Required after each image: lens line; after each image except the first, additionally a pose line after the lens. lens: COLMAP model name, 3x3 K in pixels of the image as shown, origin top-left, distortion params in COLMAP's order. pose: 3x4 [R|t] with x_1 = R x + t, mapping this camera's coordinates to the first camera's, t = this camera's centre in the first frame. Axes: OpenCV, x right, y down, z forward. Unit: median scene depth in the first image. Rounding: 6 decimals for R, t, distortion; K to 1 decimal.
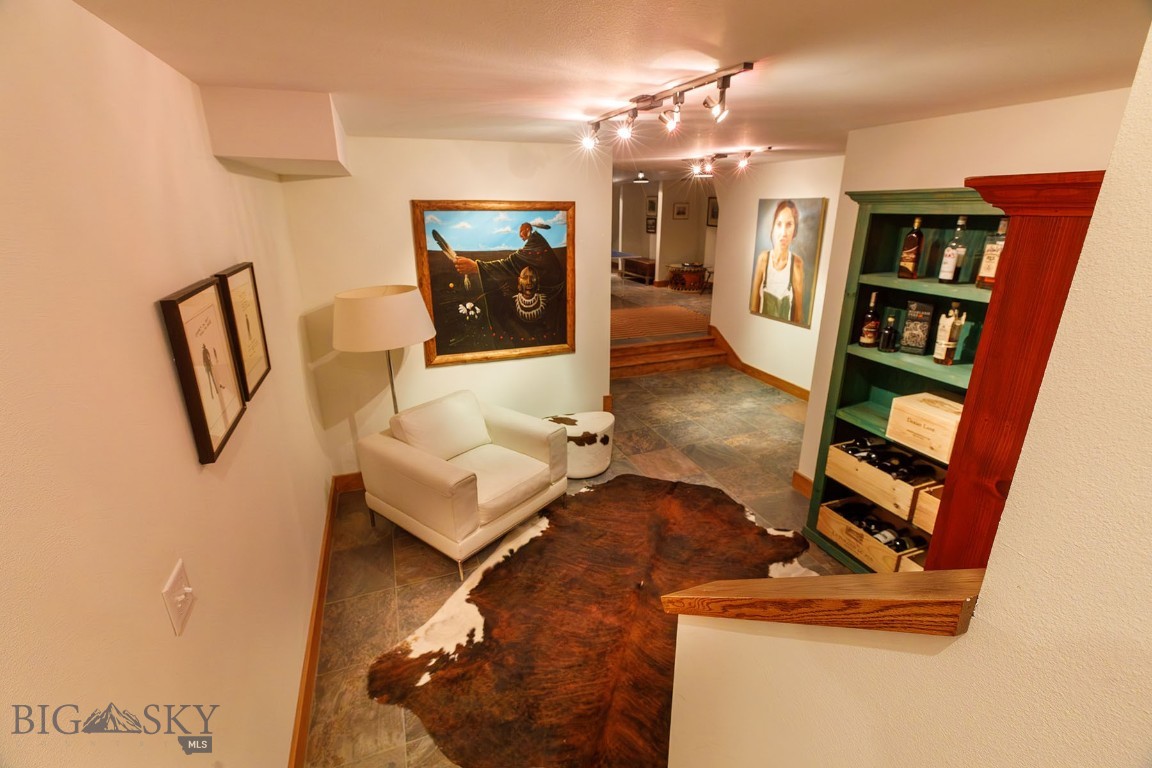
lens RADIAL K [[525.0, 0, 576.0], [0, 525.0, 384.0], [0, 0, 1]] dist [0.009331, -0.000094]
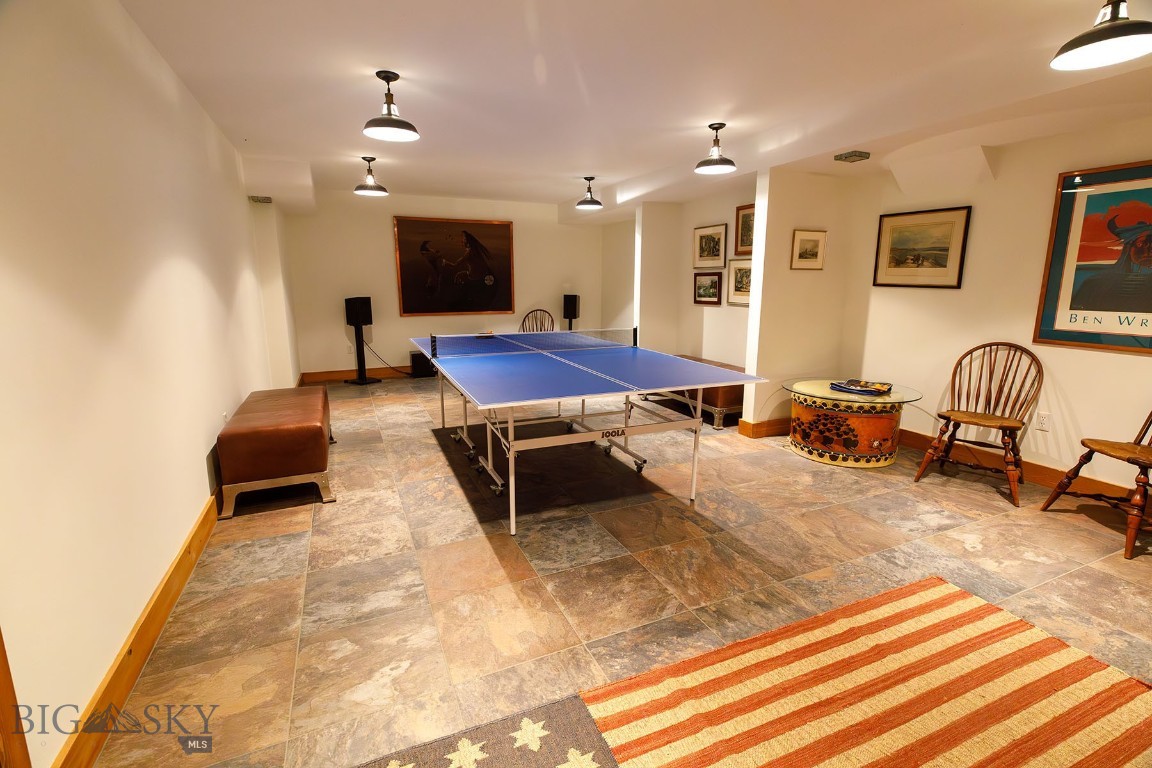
lens RADIAL K [[525.0, 0, 576.0], [0, 525.0, 384.0], [0, 0, 1]] dist [0.009331, -0.000094]
pose [[0.998802, -0.008742, 0.048155, 0.005074], [0.015080, 0.991020, -0.132860, -0.178655], [-0.046561, 0.133427, 0.989964, 0.629422]]
